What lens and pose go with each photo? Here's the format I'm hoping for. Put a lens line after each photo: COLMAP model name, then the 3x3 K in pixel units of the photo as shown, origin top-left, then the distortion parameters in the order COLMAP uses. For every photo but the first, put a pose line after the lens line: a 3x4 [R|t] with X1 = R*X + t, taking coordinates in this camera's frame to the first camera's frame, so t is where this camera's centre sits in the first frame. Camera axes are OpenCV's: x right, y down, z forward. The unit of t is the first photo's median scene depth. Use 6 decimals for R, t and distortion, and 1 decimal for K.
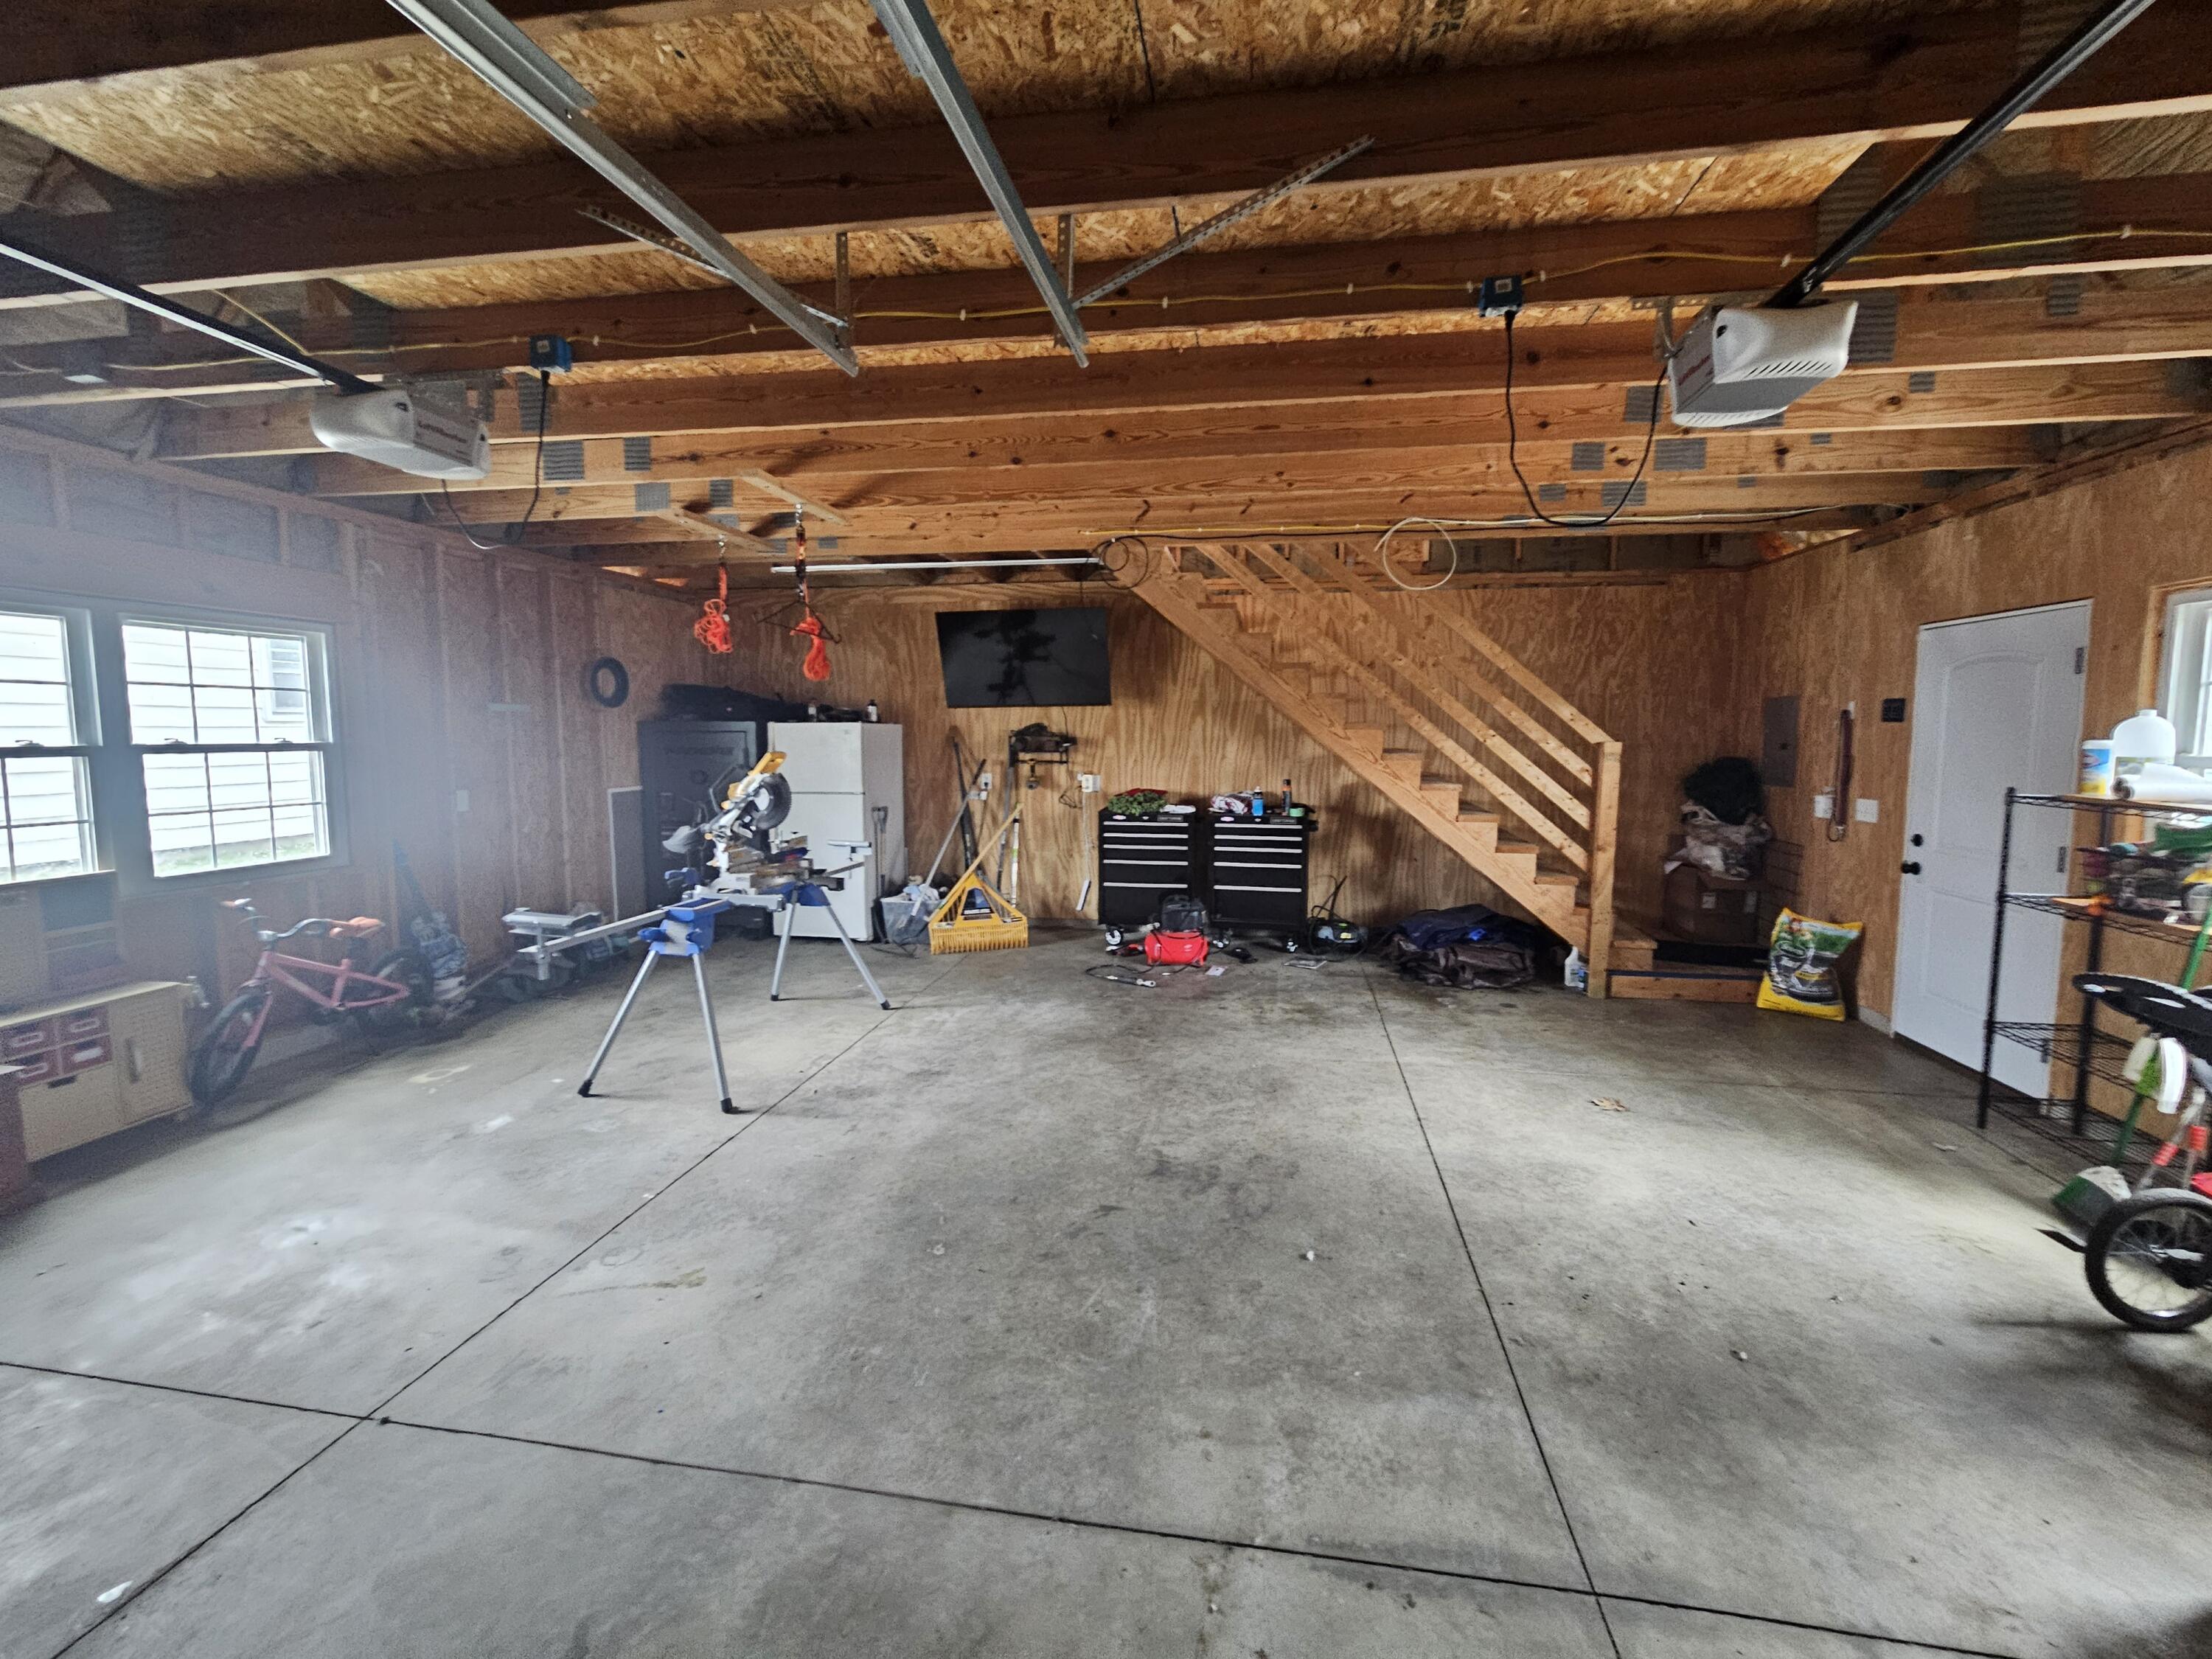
lens RADIAL K [[909.8, 0, 1120.2], [0, 909.8, 811.0], [0, 0, 1]] dist [0.000289, -0.000048]
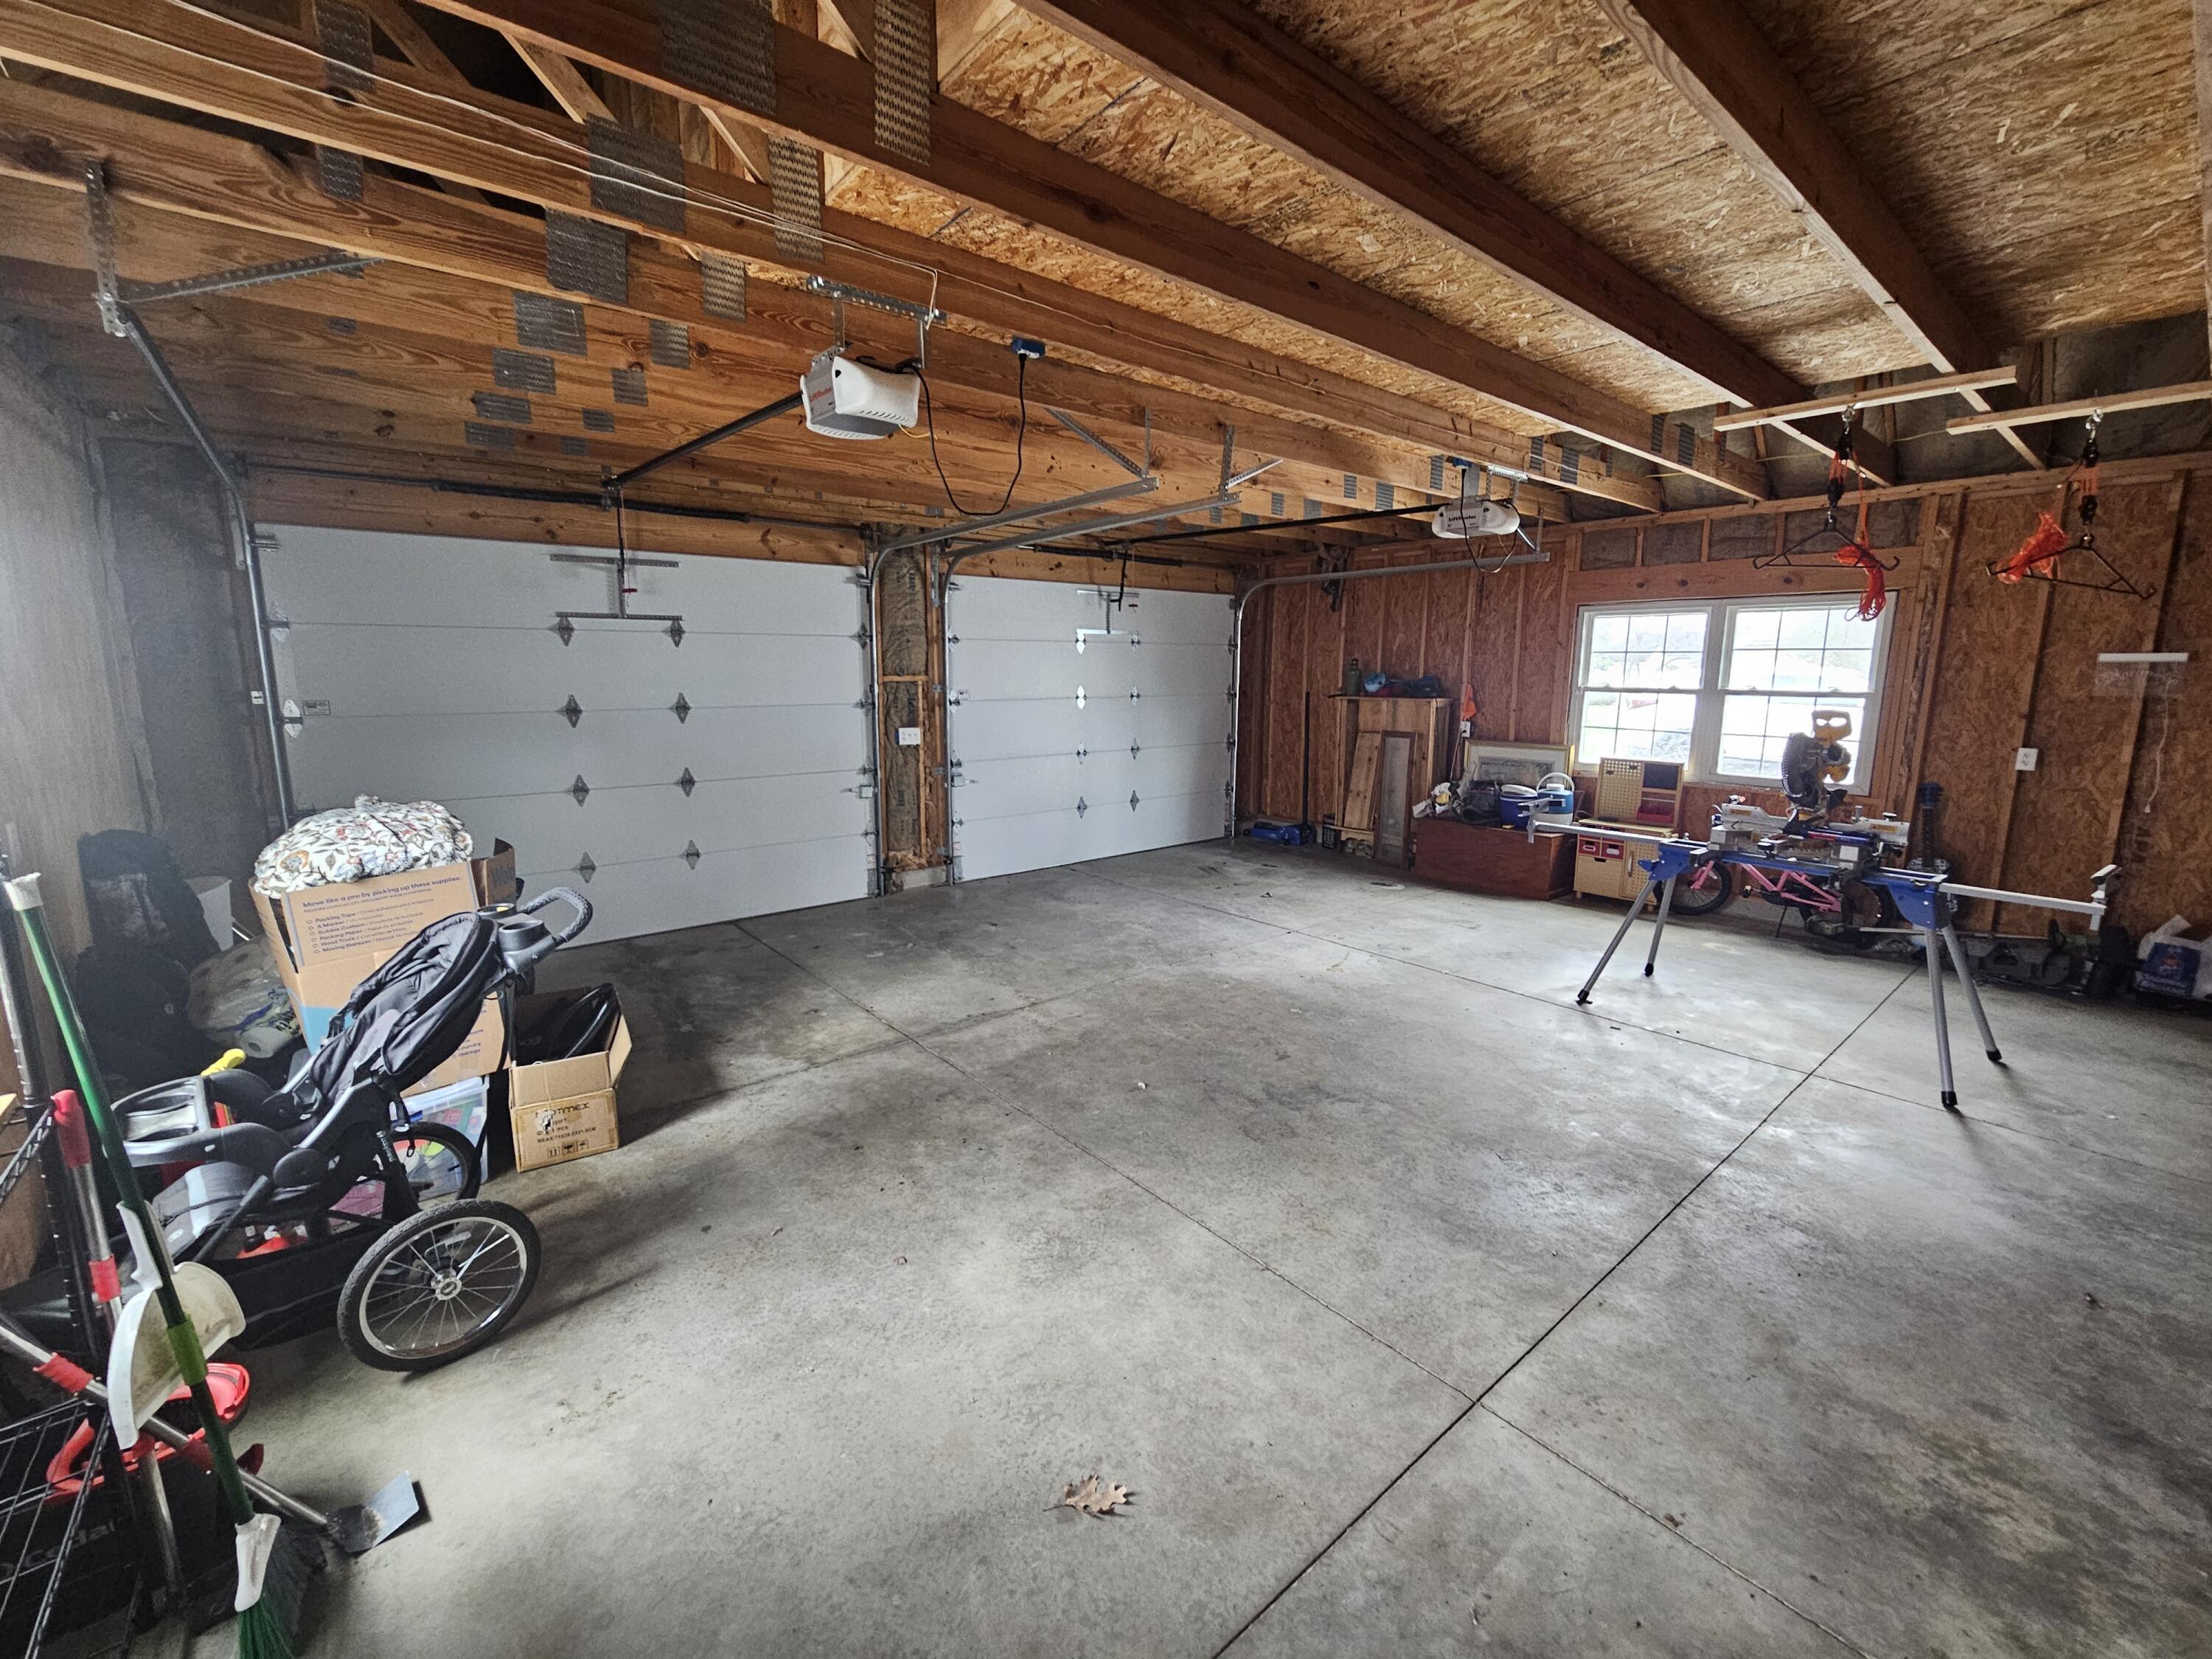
lens RADIAL K [[909.8, 0, 1120.2], [0, 909.8, 811.0], [0, 0, 1]] dist [0.000289, -0.000048]
pose [[-0.644571, 0.112584, -0.756209, 1.056893], [-0.080217, 0.973680, 0.213336, -0.151629], [0.760324, 0.198172, -0.618575, 1.541367]]
